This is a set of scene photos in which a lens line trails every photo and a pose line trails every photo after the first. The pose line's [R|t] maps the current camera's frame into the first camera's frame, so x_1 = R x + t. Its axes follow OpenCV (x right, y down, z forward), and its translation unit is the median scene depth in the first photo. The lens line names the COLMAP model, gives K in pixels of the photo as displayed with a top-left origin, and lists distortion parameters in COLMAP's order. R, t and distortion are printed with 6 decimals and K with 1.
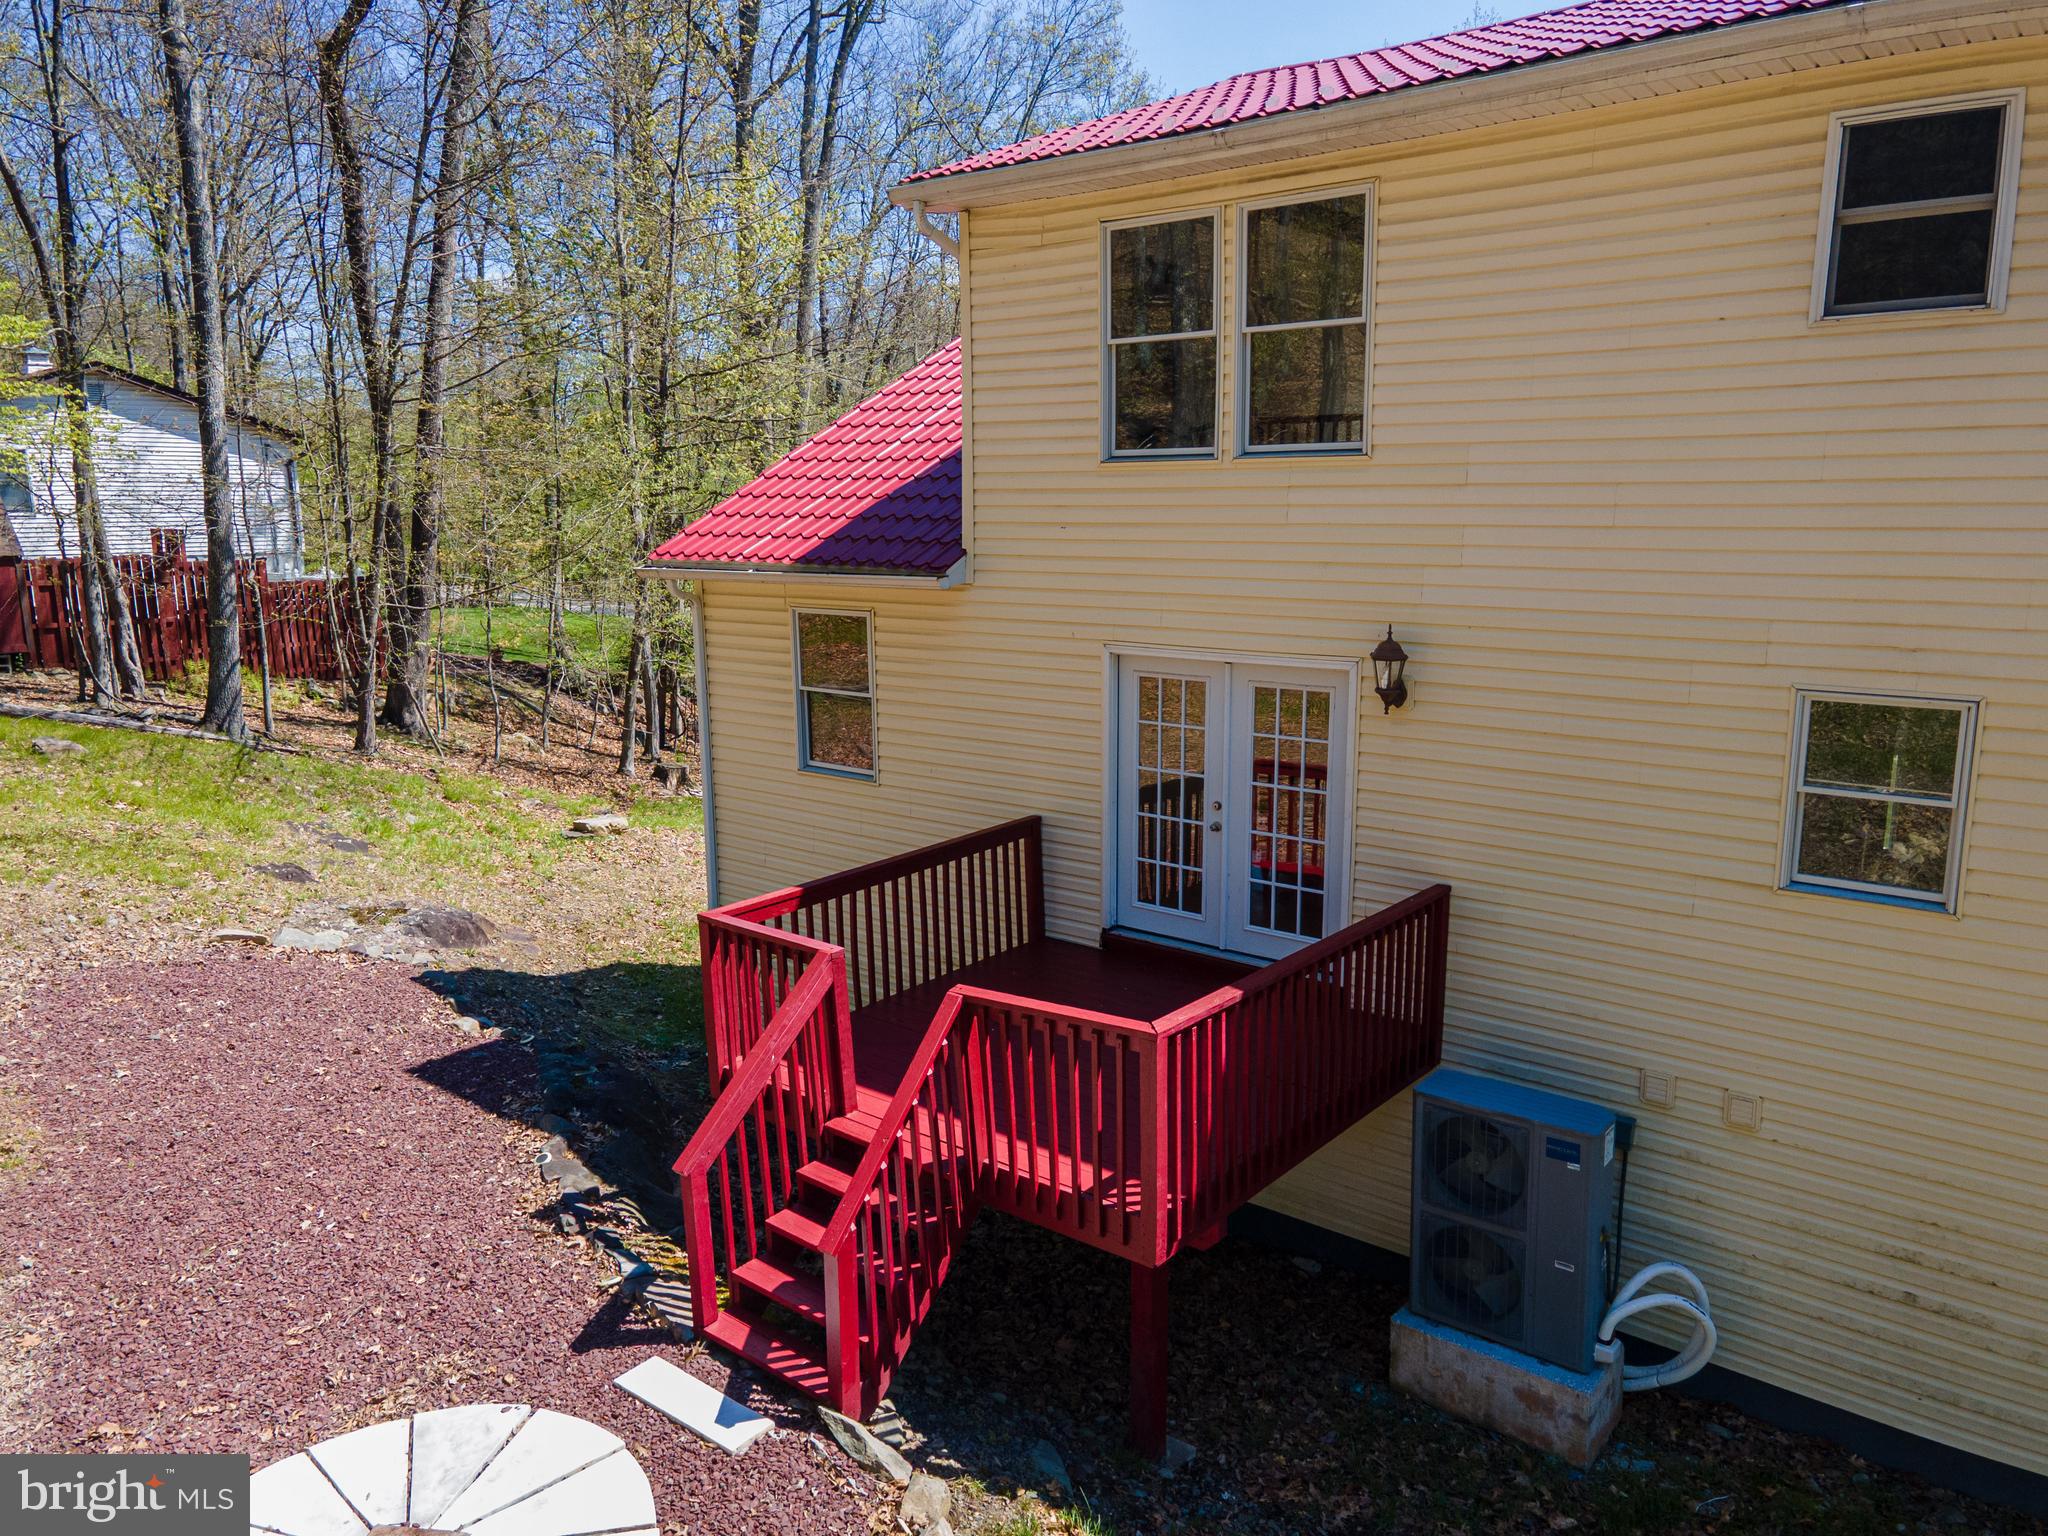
lens RADIAL K [[1498.4, 0, 1004.7], [0, 1498.4, 771.6], [0, 0, 1]] dist [0.027418, 0.034591]
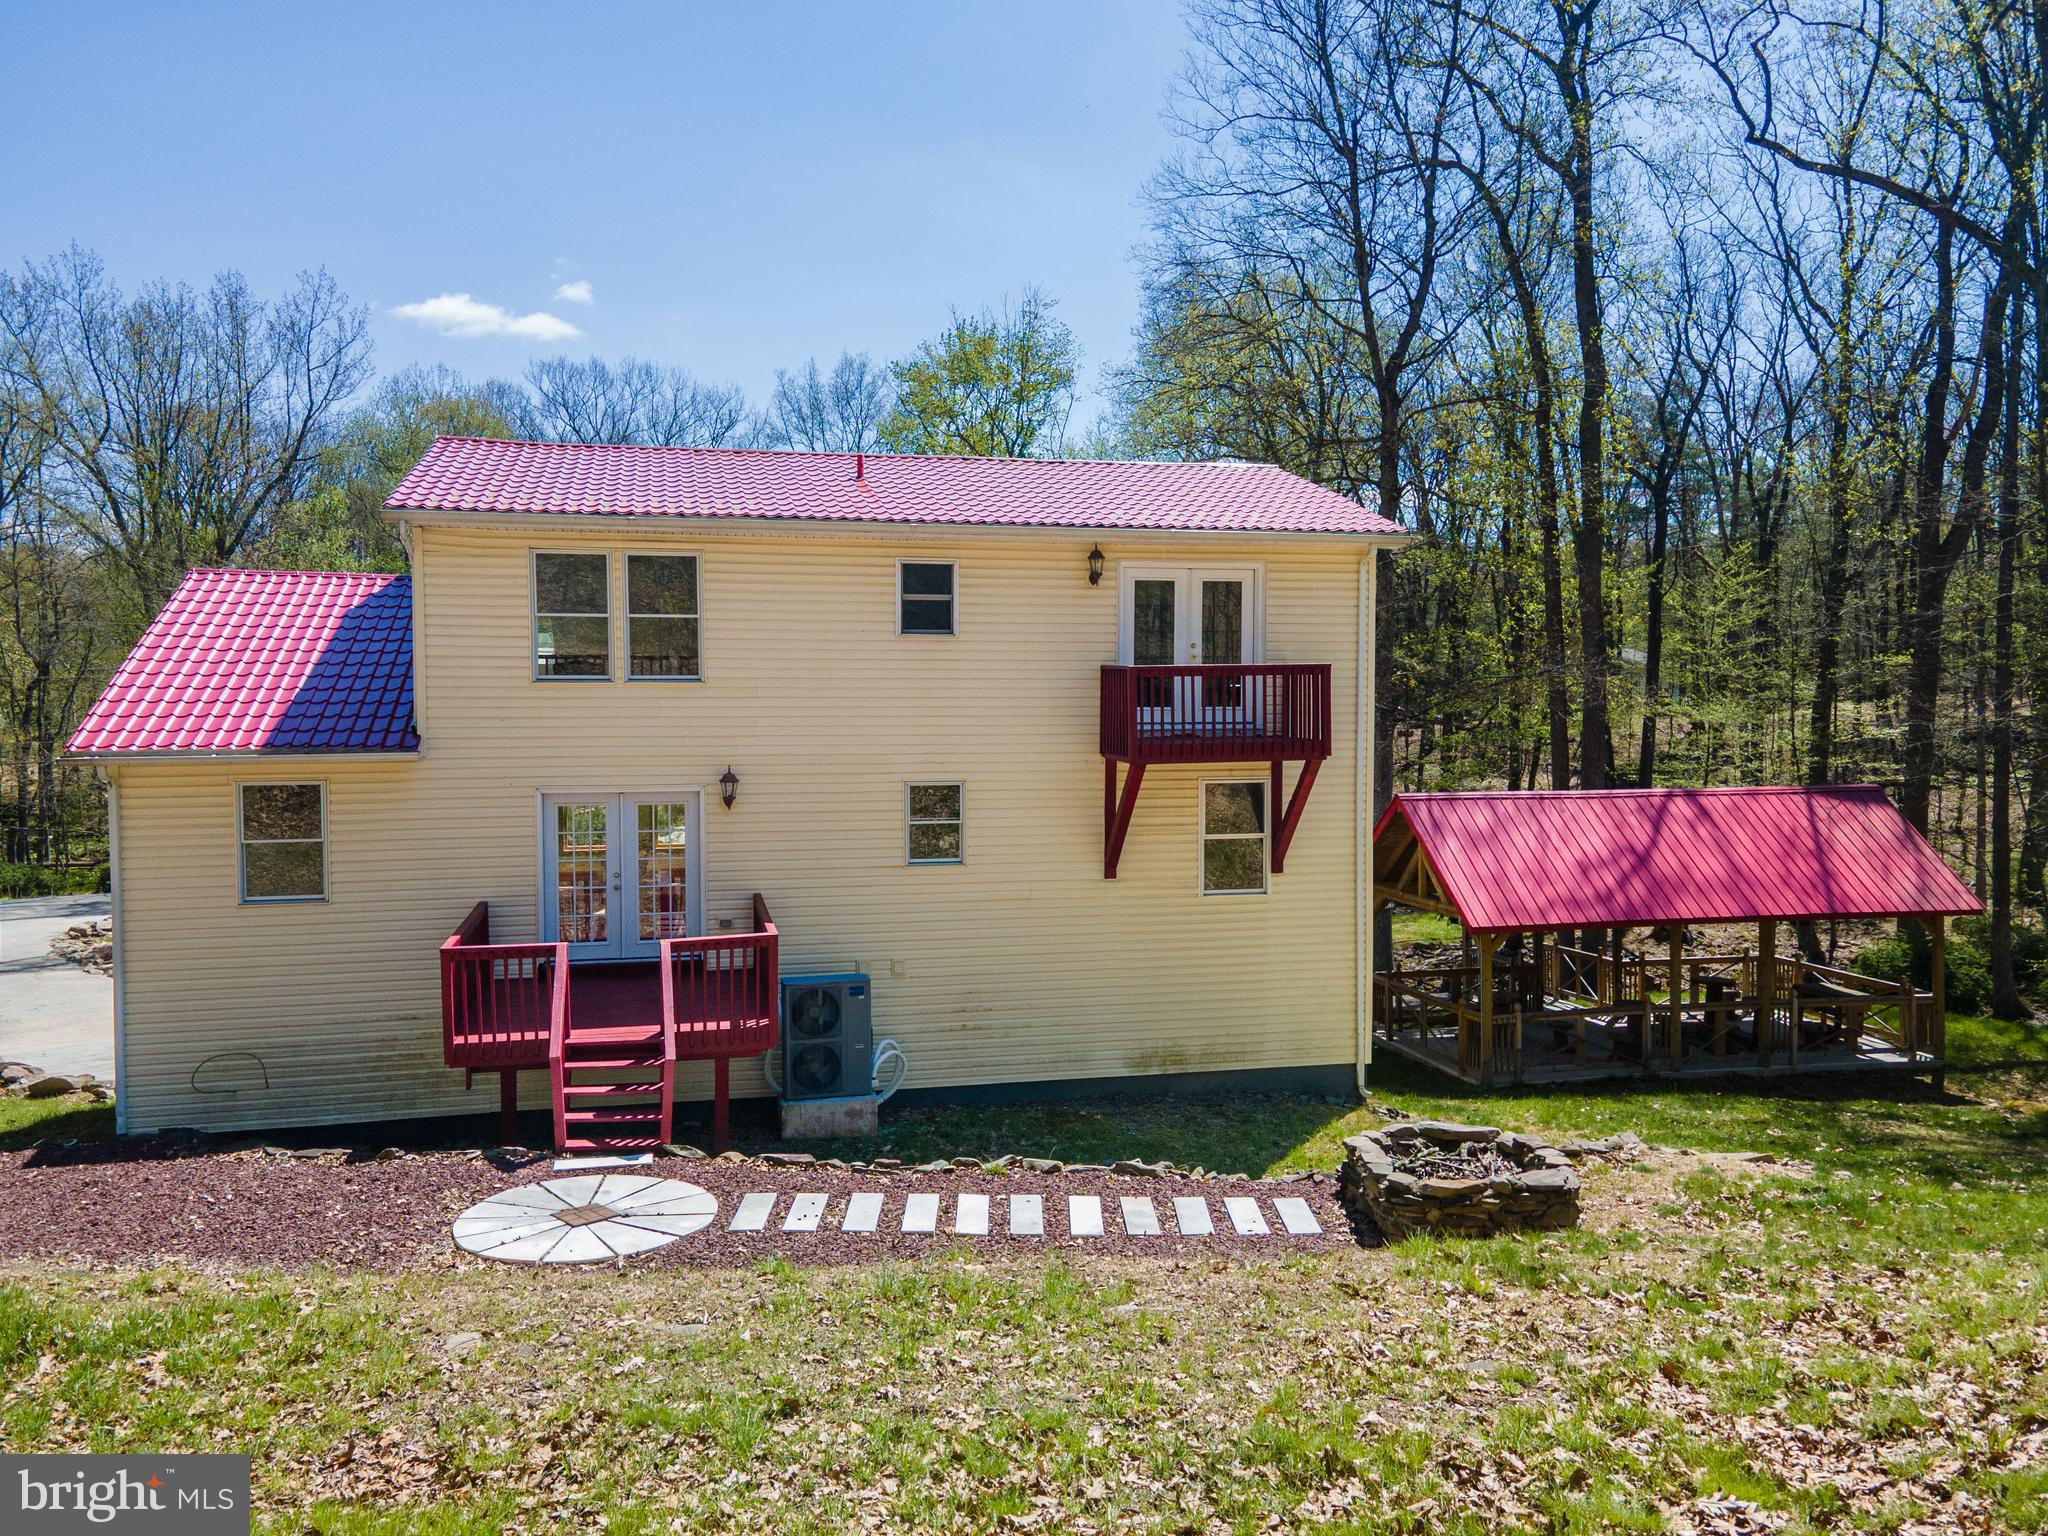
lens RADIAL K [[1498.4, 0, 1017.2], [0, 1498.4, 766.3], [0, 0, 1]] dist [0.027418, 0.034591]
pose [[0.610809, -0.030413, 0.791193, -1.071880], [0.144416, 0.986779, -0.073559, 0.105313], [-0.778496, 0.159192, 0.607126, -0.507974]]
